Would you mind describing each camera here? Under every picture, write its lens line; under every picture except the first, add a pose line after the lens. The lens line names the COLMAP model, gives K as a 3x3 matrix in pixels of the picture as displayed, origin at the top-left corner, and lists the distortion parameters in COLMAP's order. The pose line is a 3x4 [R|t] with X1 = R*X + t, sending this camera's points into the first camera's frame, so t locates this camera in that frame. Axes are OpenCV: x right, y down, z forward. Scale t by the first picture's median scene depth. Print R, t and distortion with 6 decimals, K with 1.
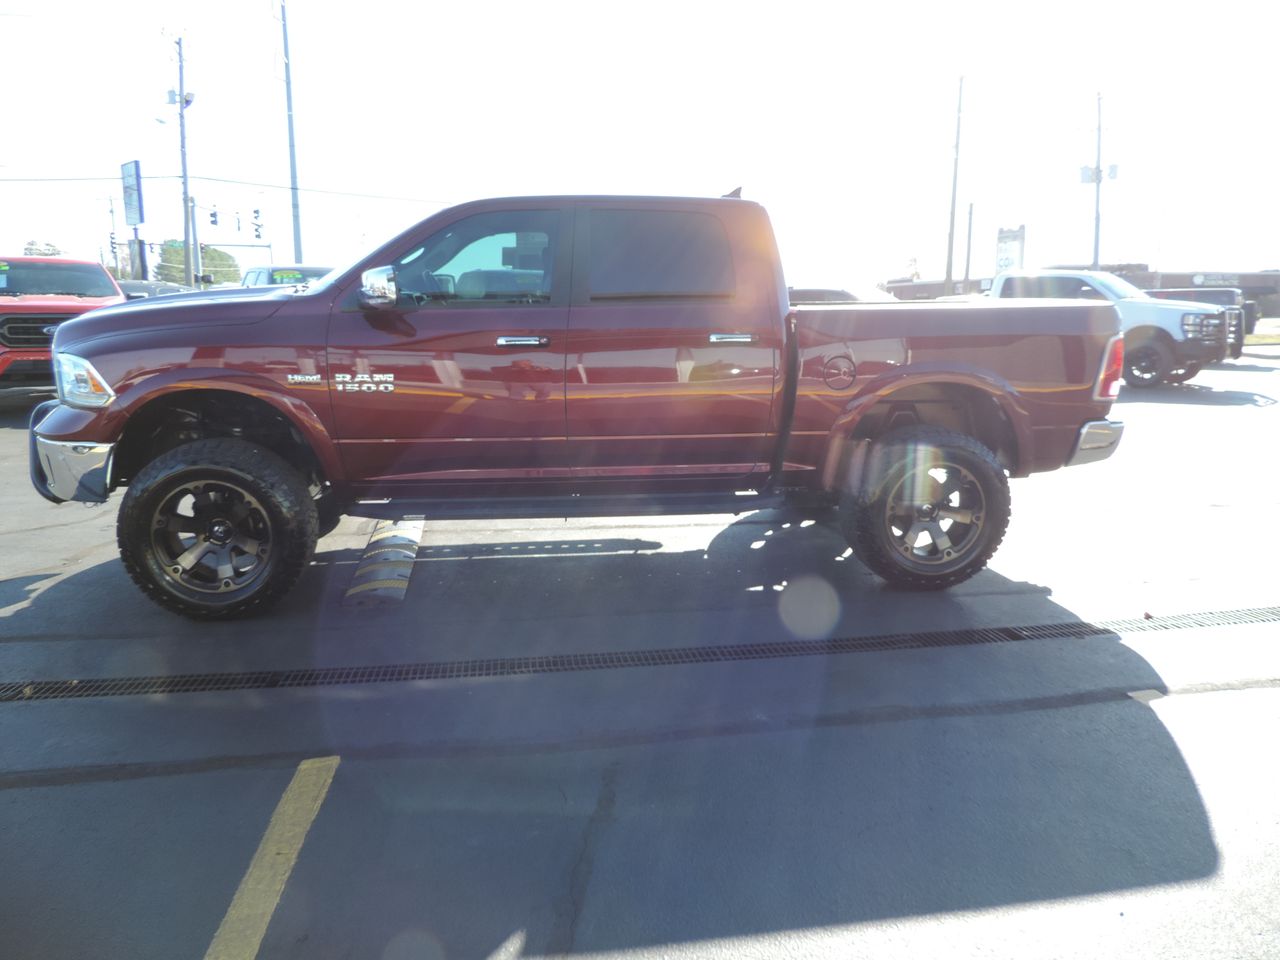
lens RADIAL K [[887.1, 0, 640.0], [0, 887.1, 480.0], [0, 0, 1]] dist [0.028927, -0.002305]
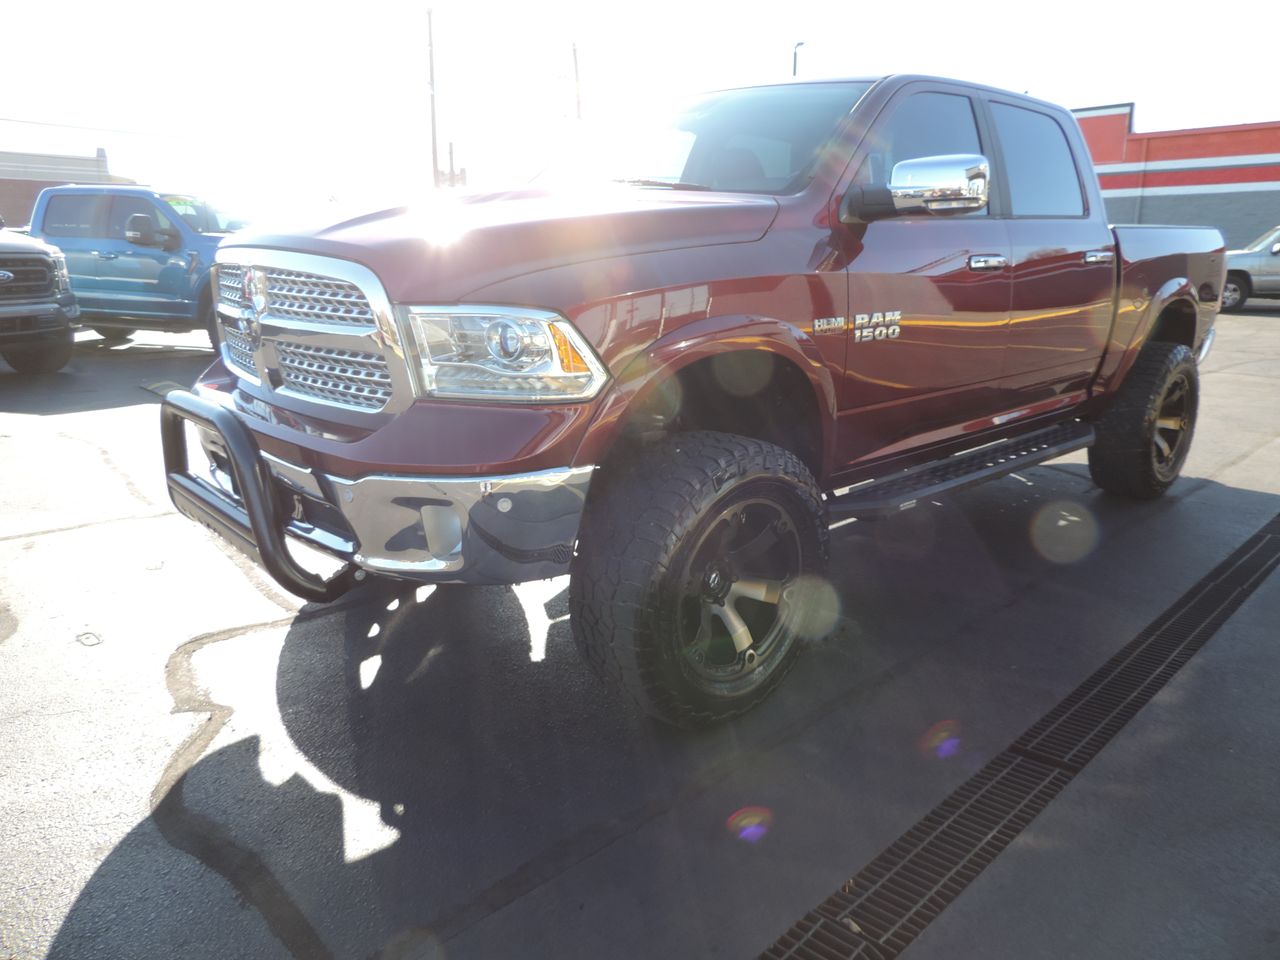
lens RADIAL K [[908.9, 0, 640.0], [0, 908.9, 480.0], [0, 0, 1]] dist [-0.002682, -0.000807]
pose [[0.820059, -0.150968, 0.552006, -0.867551], [0.120354, 0.988501, 0.091547, -0.077386], [-0.559480, -0.008638, 0.828799, 0.517219]]
